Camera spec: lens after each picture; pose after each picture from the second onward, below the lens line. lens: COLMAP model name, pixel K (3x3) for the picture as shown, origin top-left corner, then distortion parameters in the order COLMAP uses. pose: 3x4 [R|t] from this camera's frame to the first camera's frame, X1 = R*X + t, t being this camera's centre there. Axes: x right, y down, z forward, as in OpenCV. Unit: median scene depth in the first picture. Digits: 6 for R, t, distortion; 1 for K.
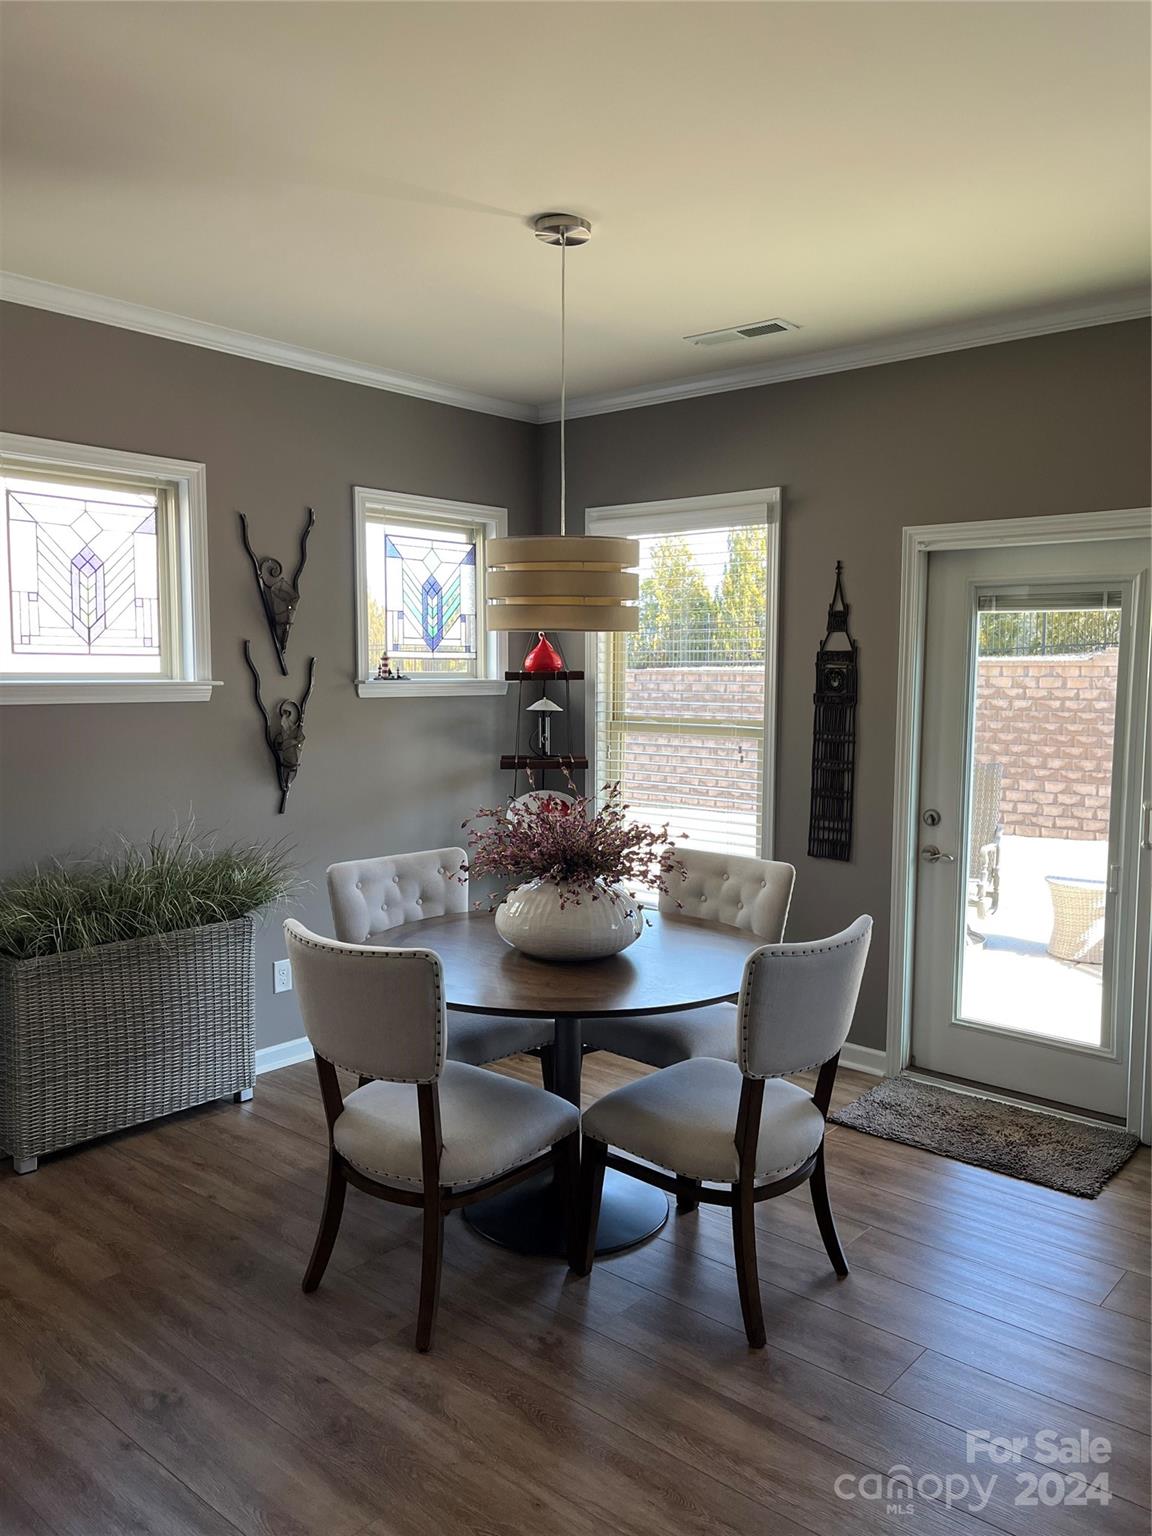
lens RADIAL K [[1163.5, 0, 576.0], [0, 1163.5, 768.0], [0, 0, 1]] dist [0.024003, -0.001183]
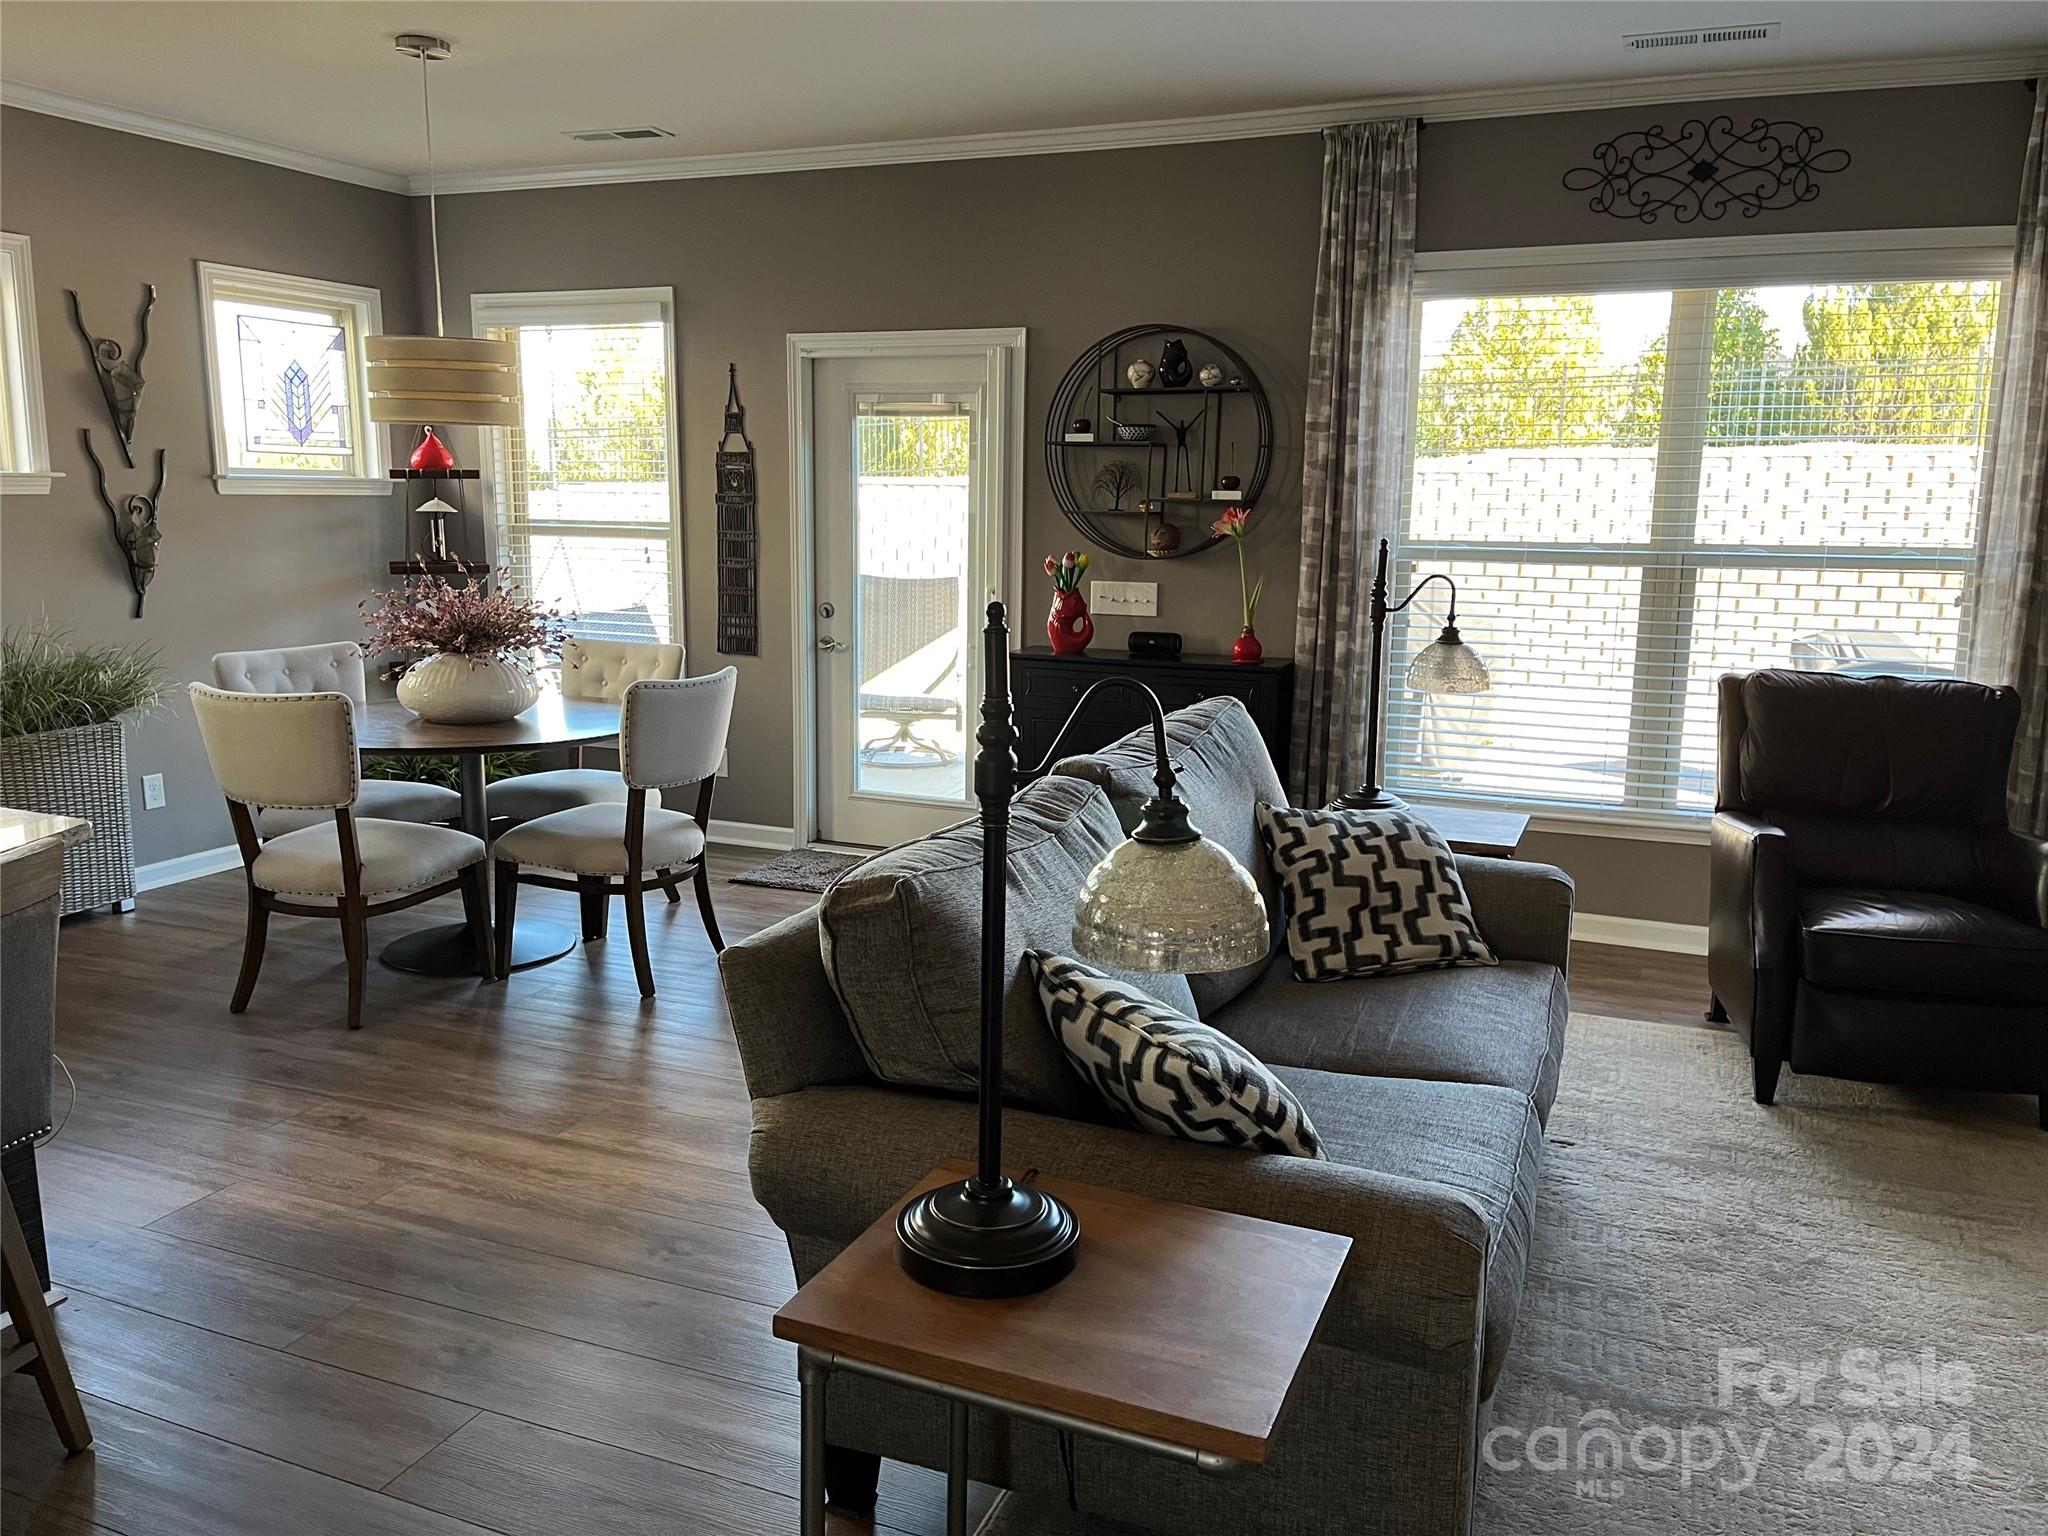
lens RADIAL K [[1561.4, 0, 1024.0], [0, 1561.4, 768.0], [0, 0, 1]] dist [0.070849, -0.079846]
pose [[0.948760, -0.050168, 0.311991, 0.018388], [0.021808, 0.995358, 0.093735, 0.056246], [-0.315245, -0.082128, 0.945450, -0.441712]]
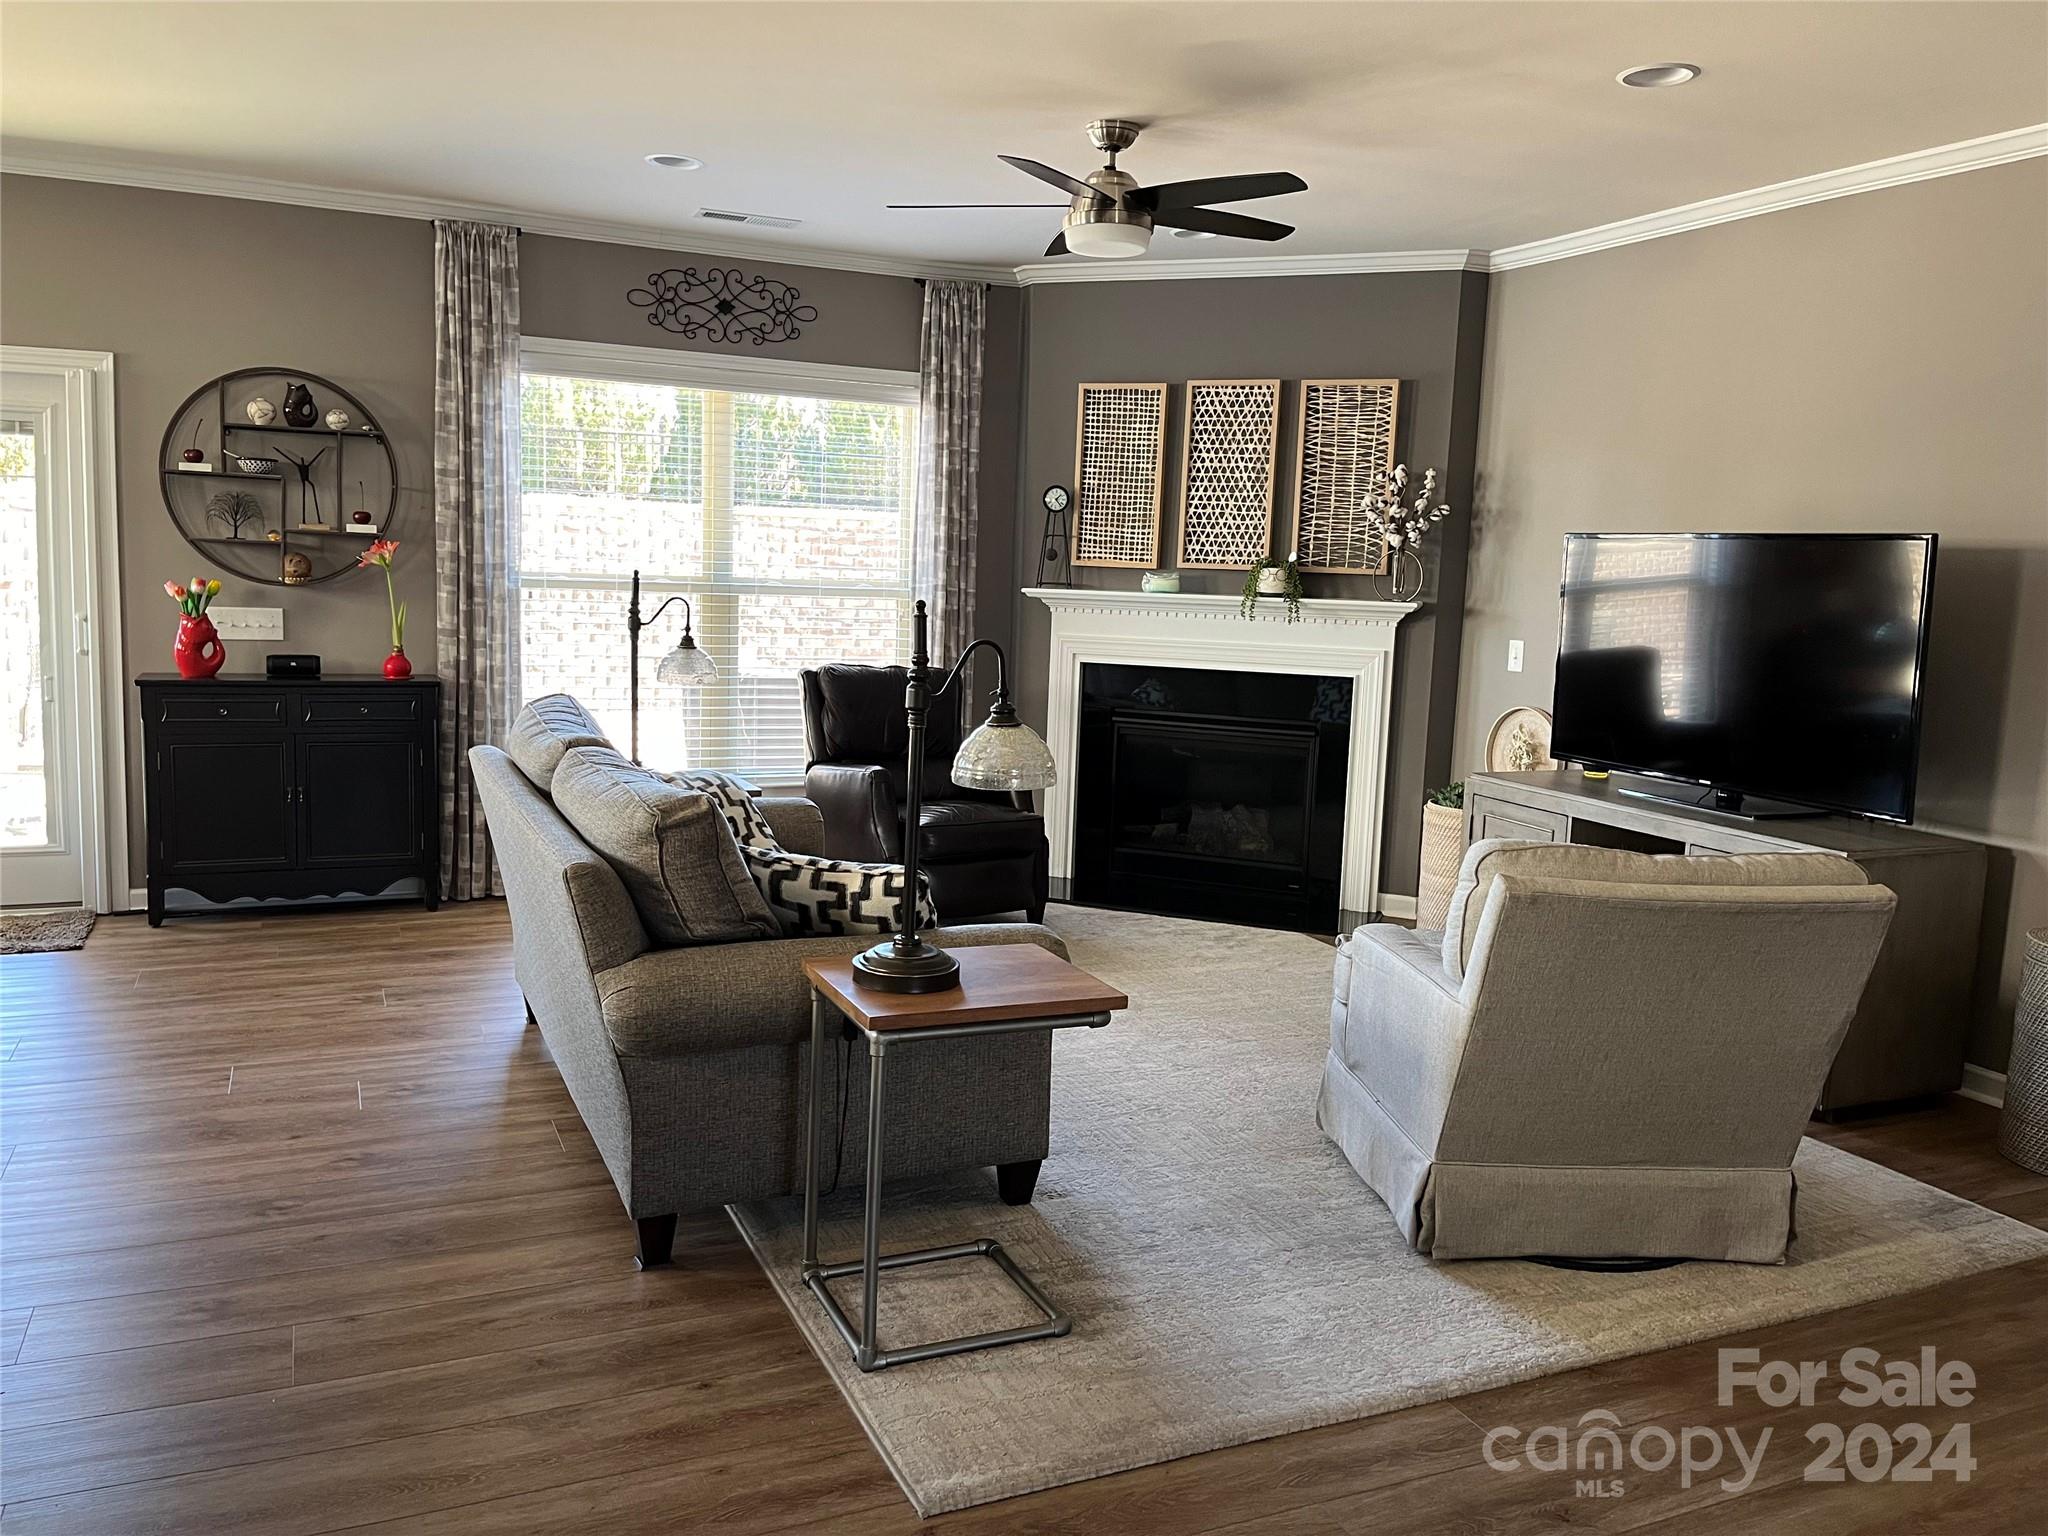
lens RADIAL K [[1567.0, 0, 1020.1], [0, 1567.0, 756.1], [0, 0, 1]] dist [0.024474, -0.003229]
pose [[0.422411, -0.101564, 0.900696, -0.443209], [0.045081, 0.994827, 0.091037, 0.059340], [-0.905283, 0.002150, 0.424804, -0.405256]]
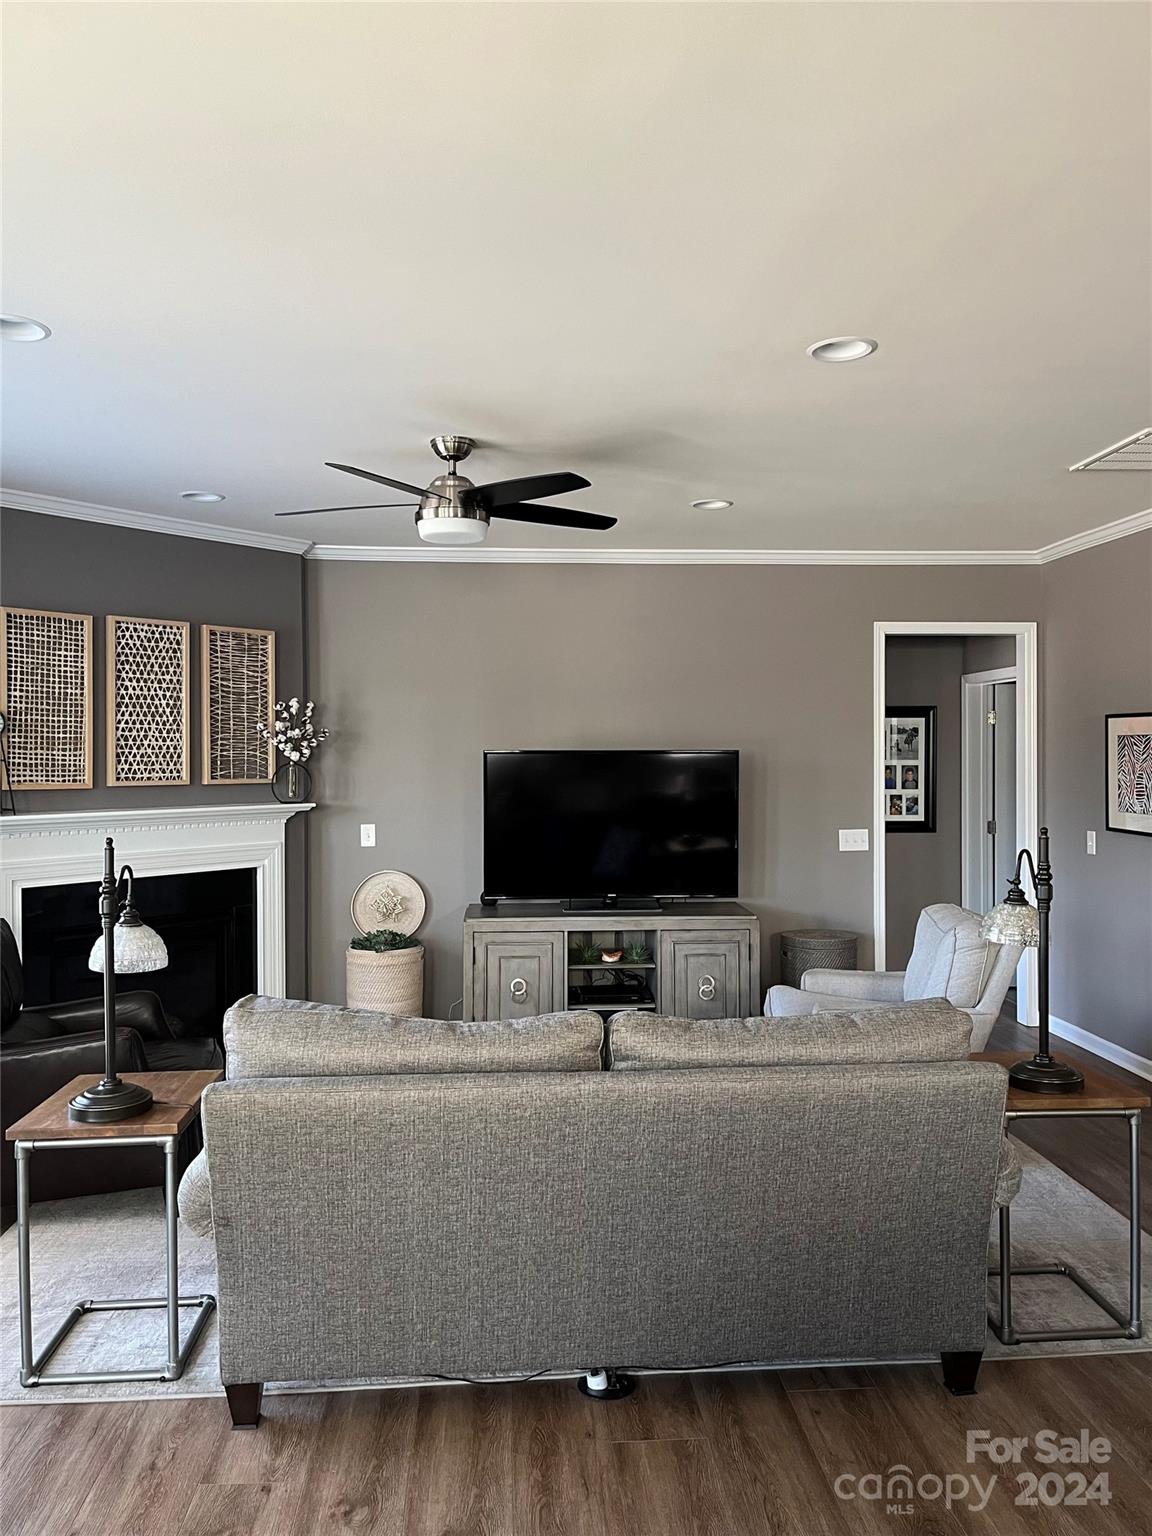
lens RADIAL K [[1163.5, 0, 576.0], [0, 1163.5, 768.0], [0, 0, 1]] dist [0.024003, -0.001183]
pose [[-0.704523, -0.007167, 0.709645, -0.186092], [0.062045, 0.995498, 0.071651, -0.054777], [-0.706964, 0.094509, -0.700906, 0.624814]]
